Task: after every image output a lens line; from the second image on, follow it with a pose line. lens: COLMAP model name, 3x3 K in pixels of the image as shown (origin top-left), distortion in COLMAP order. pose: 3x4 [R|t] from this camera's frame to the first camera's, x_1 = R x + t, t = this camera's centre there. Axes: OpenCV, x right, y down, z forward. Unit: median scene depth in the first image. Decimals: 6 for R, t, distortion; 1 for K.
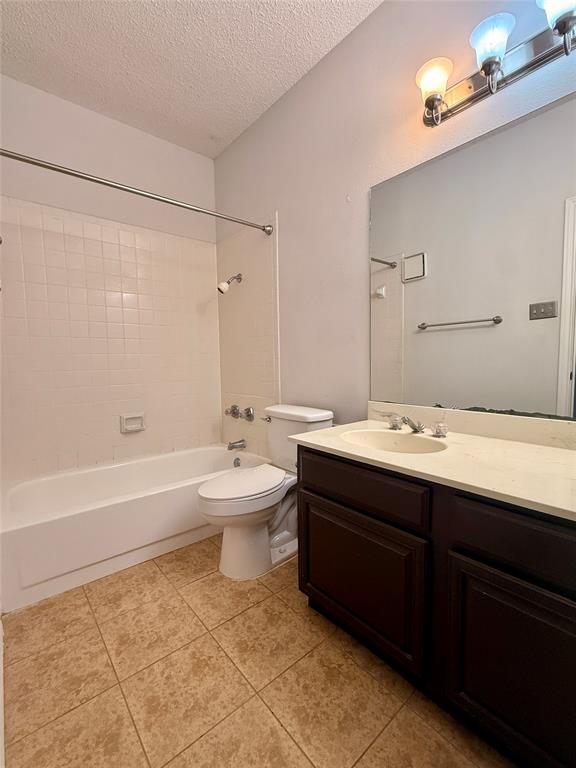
lens RADIAL K [[337.8, 0, 288.0], [0, 337.8, 384.0], [0, 0, 1]] dist [-0.000607, -0.000061]
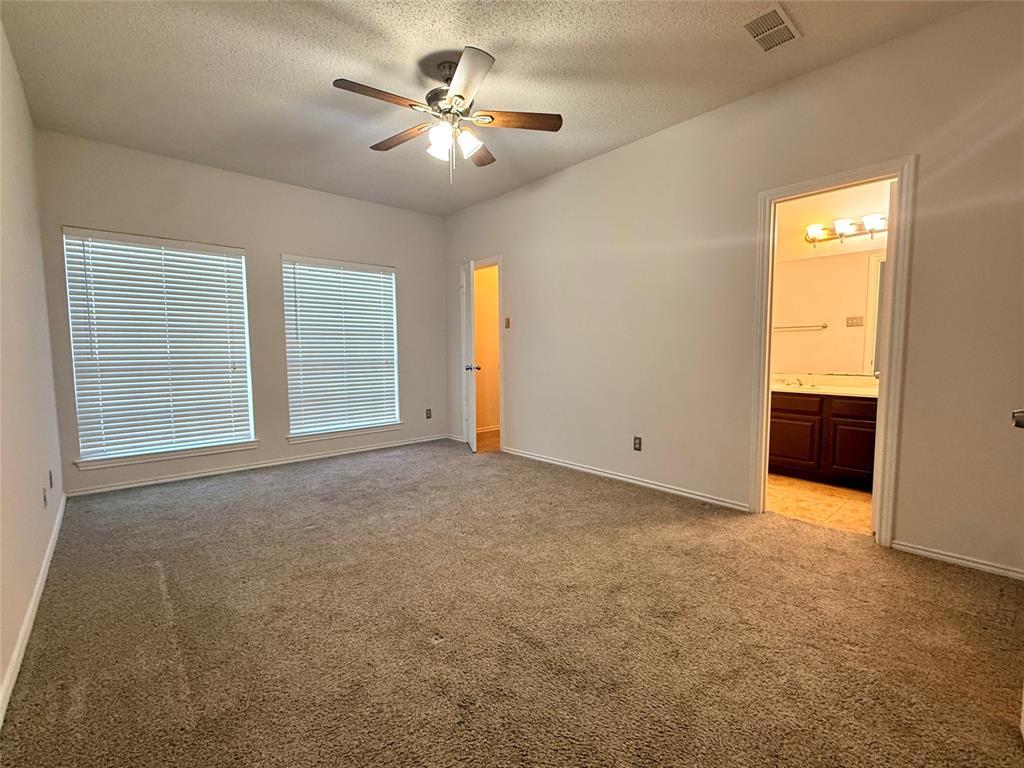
lens RADIAL K [[450.4, 0, 512.0], [0, 450.4, 384.0], [0, 0, 1]] dist [-0.000607, -0.000061]
pose [[0.999839, 0.004283, 0.017445, -1.642524], [-0.004379, 0.999976, 0.005459, 0.129726], [-0.017421, -0.005535, 0.999833, -2.002828]]
